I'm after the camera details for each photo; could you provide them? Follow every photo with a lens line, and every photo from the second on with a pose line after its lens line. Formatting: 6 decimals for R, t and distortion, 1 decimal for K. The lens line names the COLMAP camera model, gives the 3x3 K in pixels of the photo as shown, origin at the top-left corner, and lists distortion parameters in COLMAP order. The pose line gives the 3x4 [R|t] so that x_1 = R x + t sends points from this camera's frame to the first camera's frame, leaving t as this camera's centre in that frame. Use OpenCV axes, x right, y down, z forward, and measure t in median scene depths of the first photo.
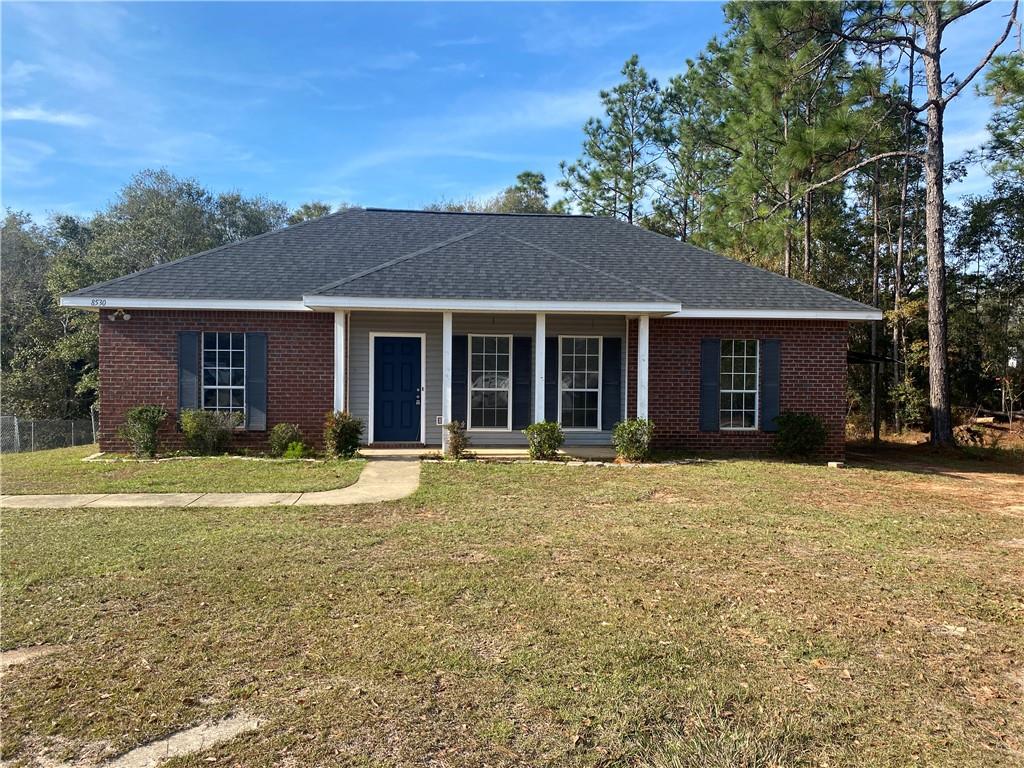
lens RADIAL K [[751.1, 0, 512.0], [0, 751.1, 384.0], [0, 0, 1]] dist [0.055439, 0.000366]
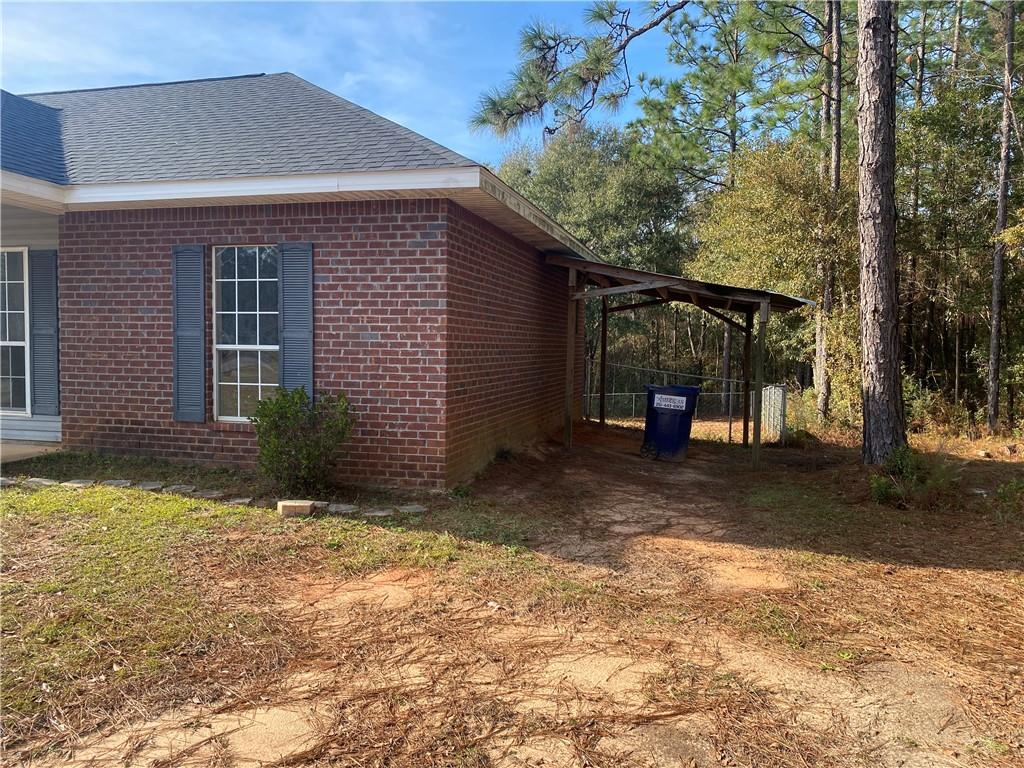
lens RADIAL K [[751.1, 0, 512.0], [0, 751.1, 384.0], [0, 0, 1]] dist [0.055439, 0.000366]
pose [[0.936793, 0.021311, -0.349234, 0.648834], [-0.006982, 0.999083, 0.042238, 0.011402], [0.349814, -0.037130, 0.936083, 0.576534]]
